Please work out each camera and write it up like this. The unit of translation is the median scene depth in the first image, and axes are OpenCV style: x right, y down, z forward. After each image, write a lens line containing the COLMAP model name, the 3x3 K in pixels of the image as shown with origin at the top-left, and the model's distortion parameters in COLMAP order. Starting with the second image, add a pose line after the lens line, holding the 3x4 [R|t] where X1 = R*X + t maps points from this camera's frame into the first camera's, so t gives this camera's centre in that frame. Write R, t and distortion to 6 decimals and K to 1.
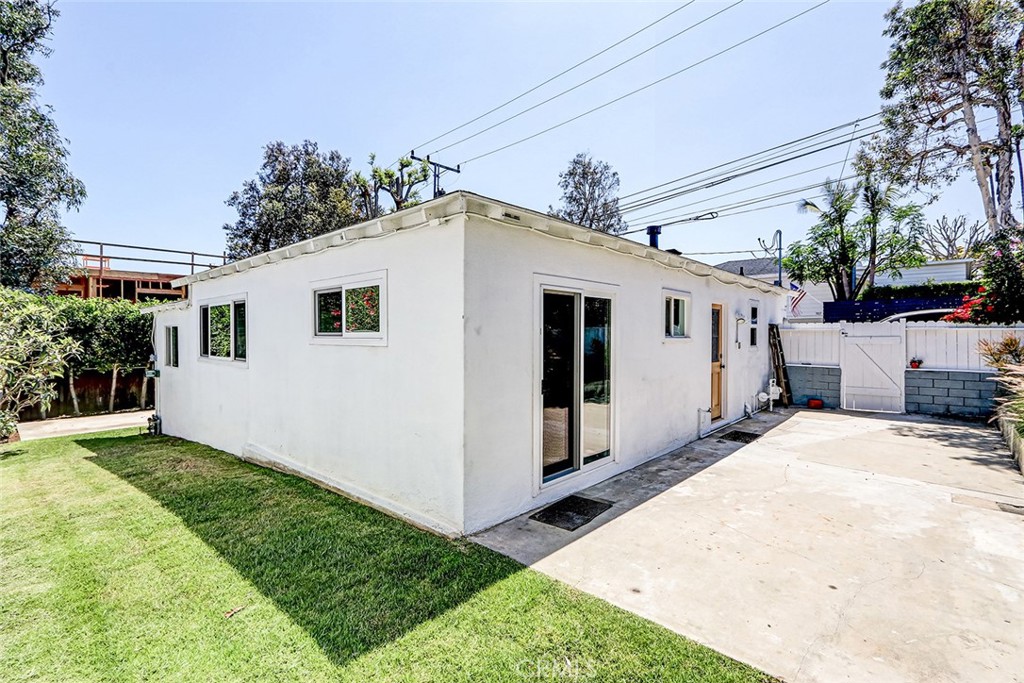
lens RADIAL K [[470.3, 0, 493.1], [0, 470.3, 339.7], [0, 0, 1]] dist [0.001066, -0.000281]
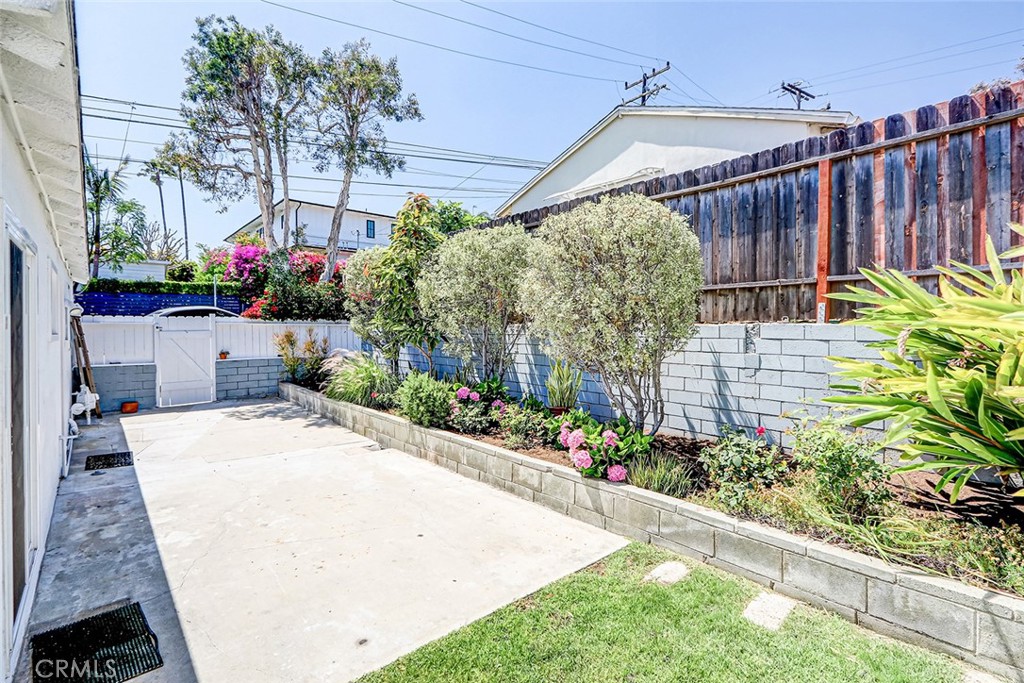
lens RADIAL K [[475.8, 0, 512.0], [0, 475.8, 341.5], [0, 0, 1]] dist [-0.002355, -0.000011]
pose [[0.087983, -0.029366, 0.995689, -0.277054], [0.013995, 0.999503, 0.028242, -0.005843], [-0.996024, 0.011450, 0.088351, 0.379171]]
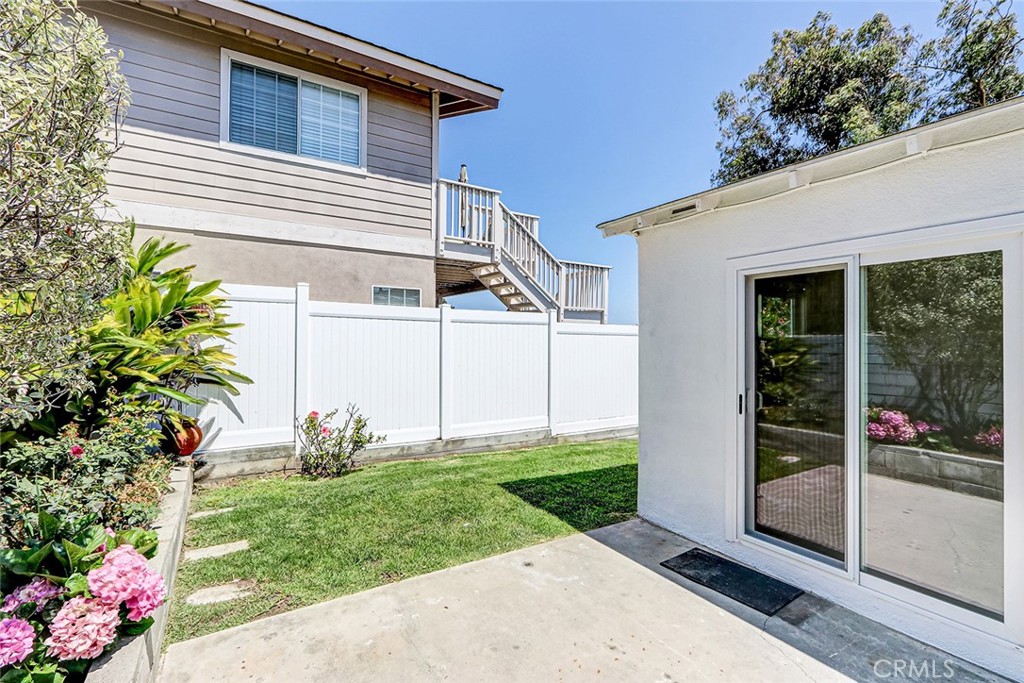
lens RADIAL K [[467.2, 0, 512.0], [0, 467.2, 341.5], [0, 0, 1]] dist [-0.004394, -0.000670]
pose [[-0.249036, -0.006599, -0.968472, 0.790557], [-0.022498, 0.999746, -0.001026, 0.006451], [0.968233, 0.021533, -0.249121, 0.702522]]
